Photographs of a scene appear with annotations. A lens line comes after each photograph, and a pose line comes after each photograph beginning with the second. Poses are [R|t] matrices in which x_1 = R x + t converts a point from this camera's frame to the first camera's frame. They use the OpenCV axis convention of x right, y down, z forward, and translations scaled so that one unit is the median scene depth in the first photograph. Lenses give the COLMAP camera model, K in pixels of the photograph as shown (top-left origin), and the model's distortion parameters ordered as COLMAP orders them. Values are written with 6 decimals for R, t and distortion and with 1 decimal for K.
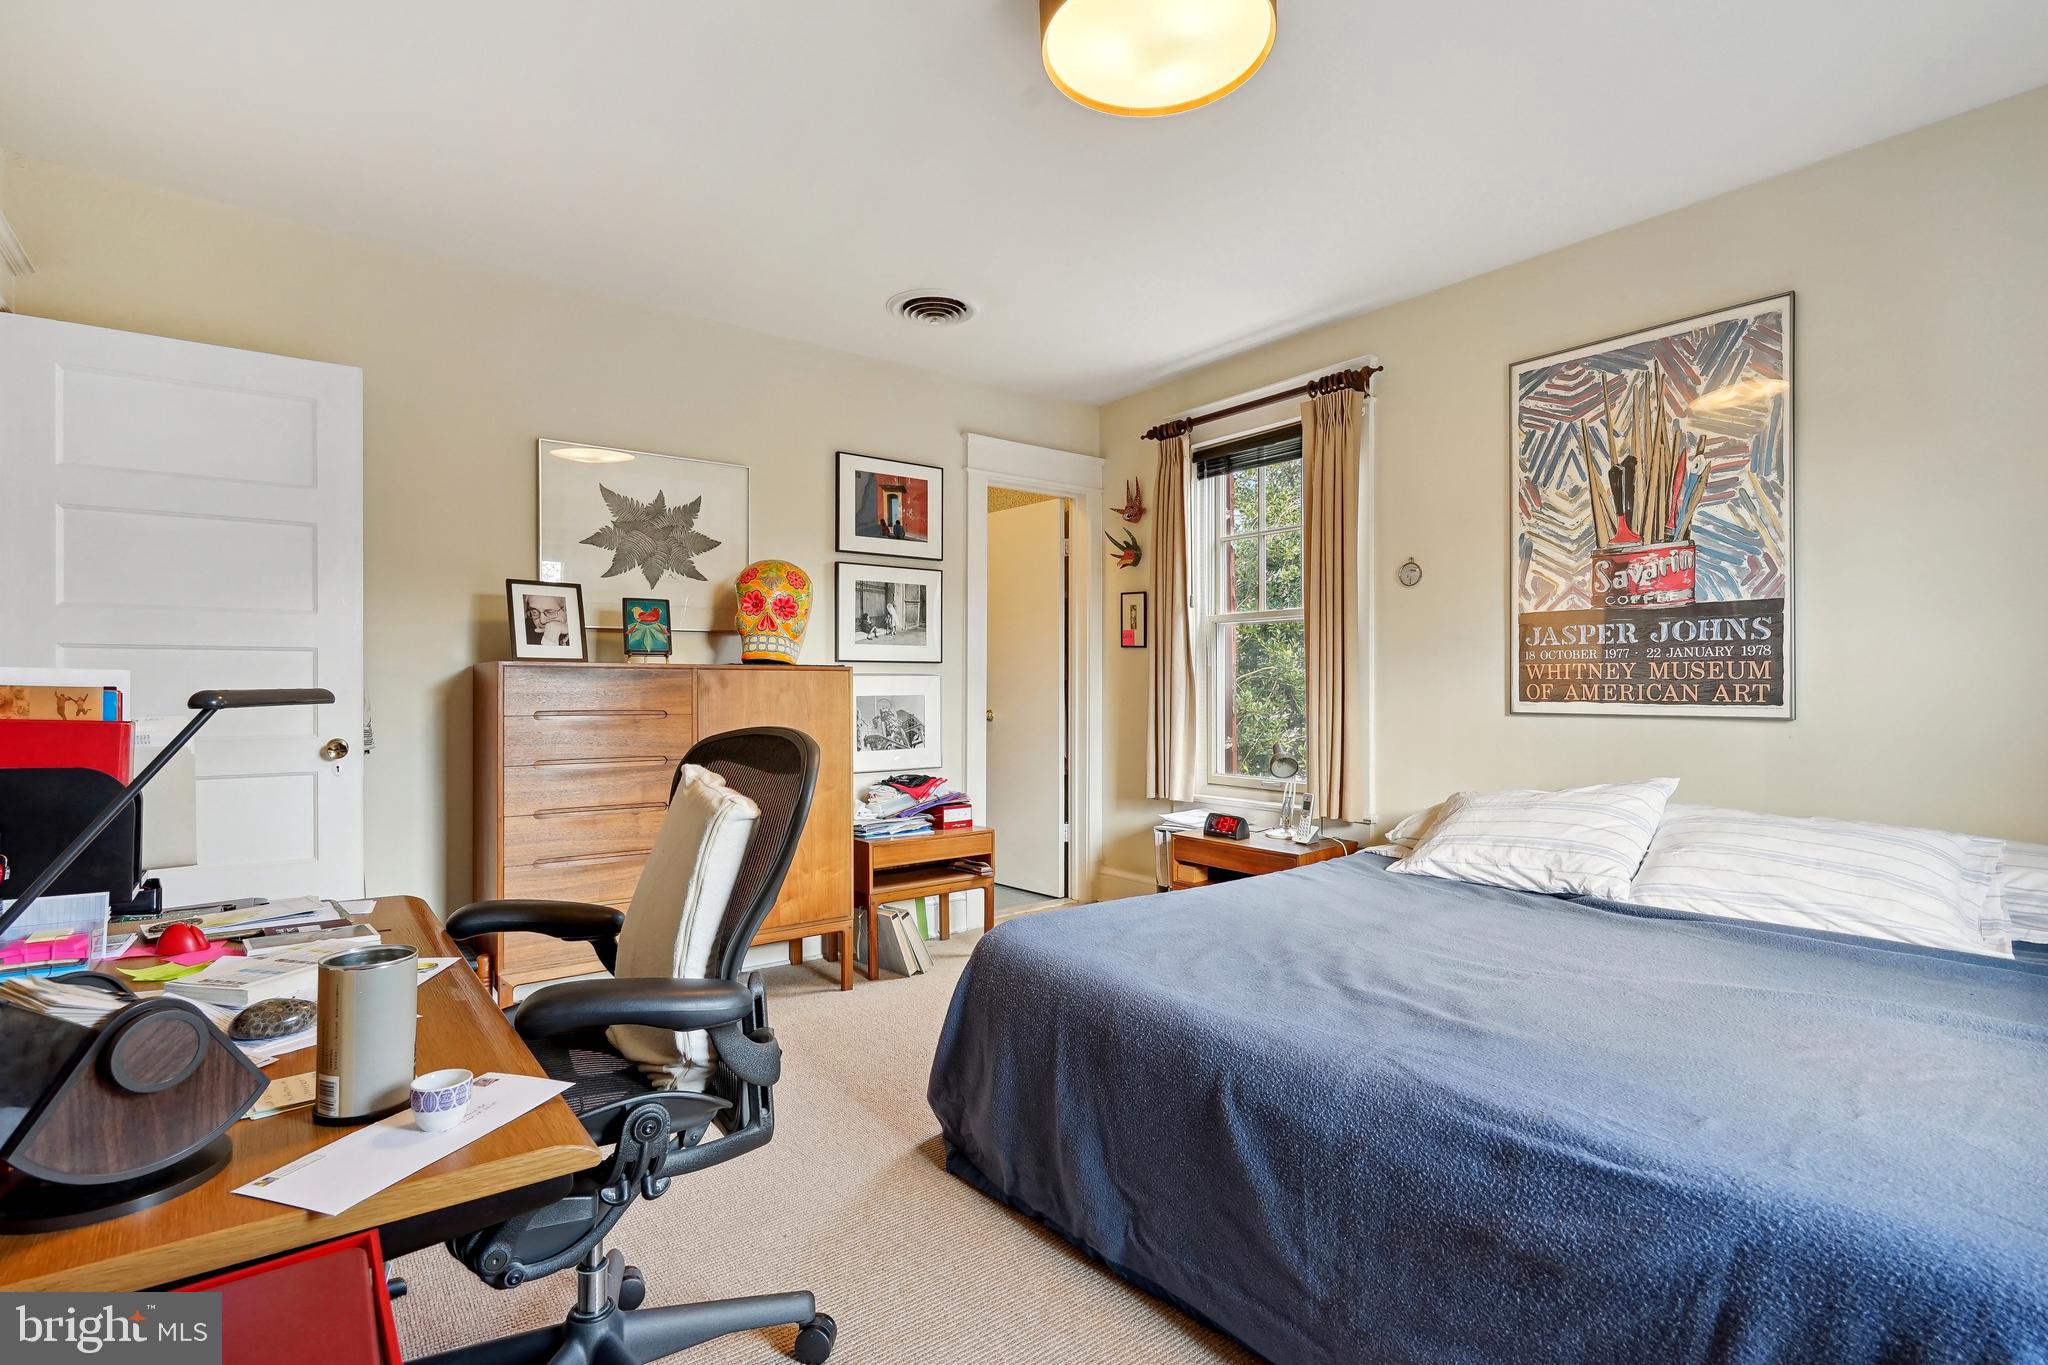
lens RADIAL K [[939.3, 0, 1016.2], [0, 939.3, 687.0], [0, 0, 1]] dist [-0.001412, 0.000499]
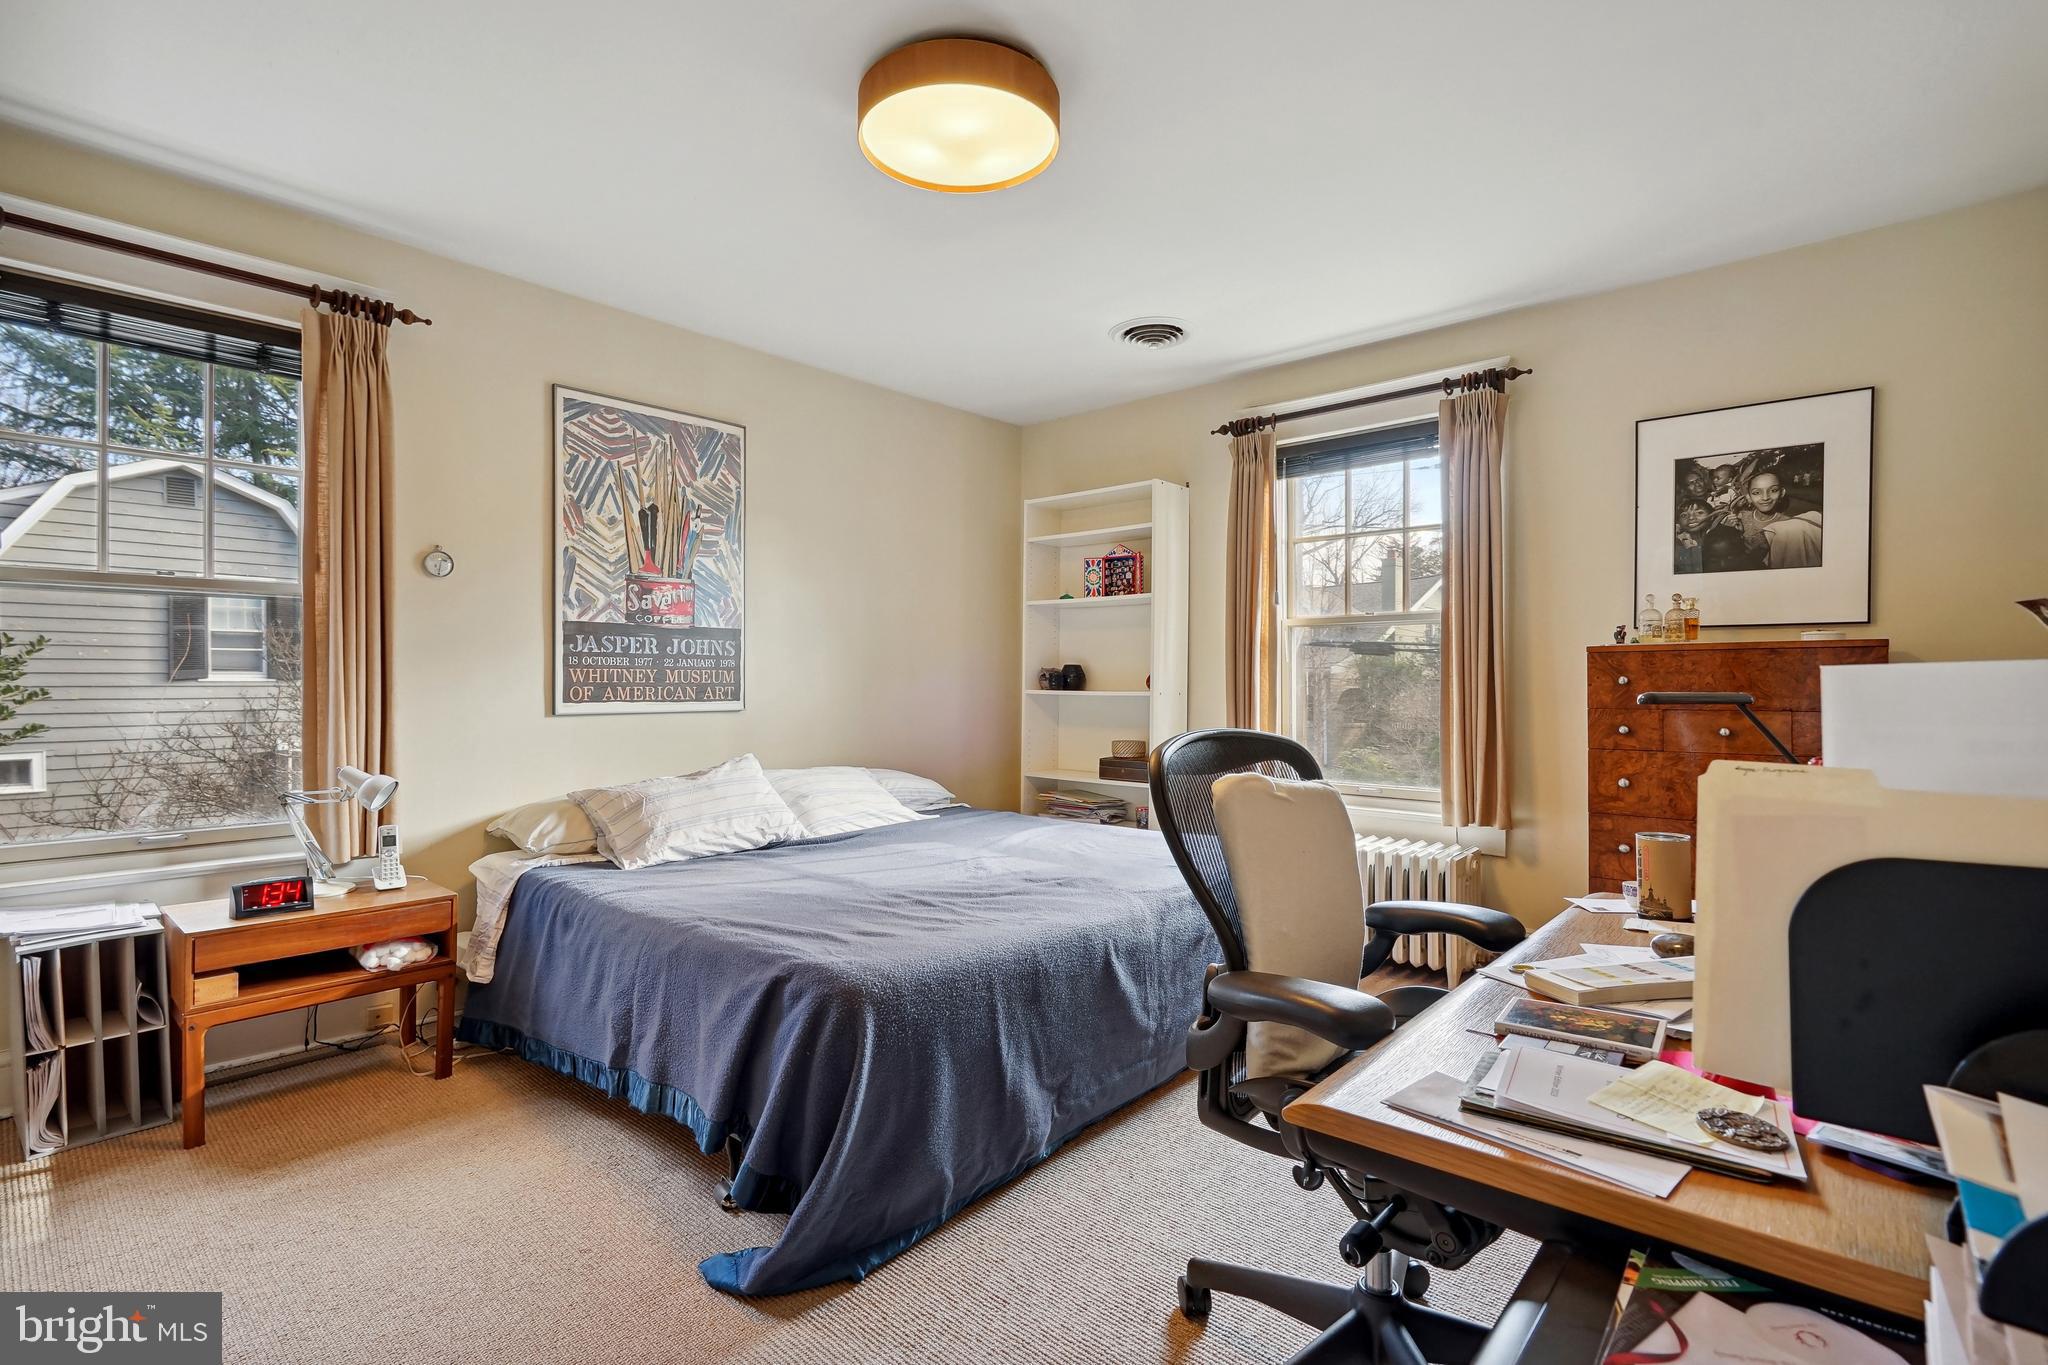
lens RADIAL K [[939.3, 0, 1018.2], [0, 939.3, 686.5], [0, 0, 1]] dist [-0.001412, 0.000499]
pose [[-0.151828, -0.003366, 0.988401, -0.656942], [0.000587, 0.999994, 0.003496, -0.007250], [-0.988407, 0.001111, -0.151825, 0.710368]]
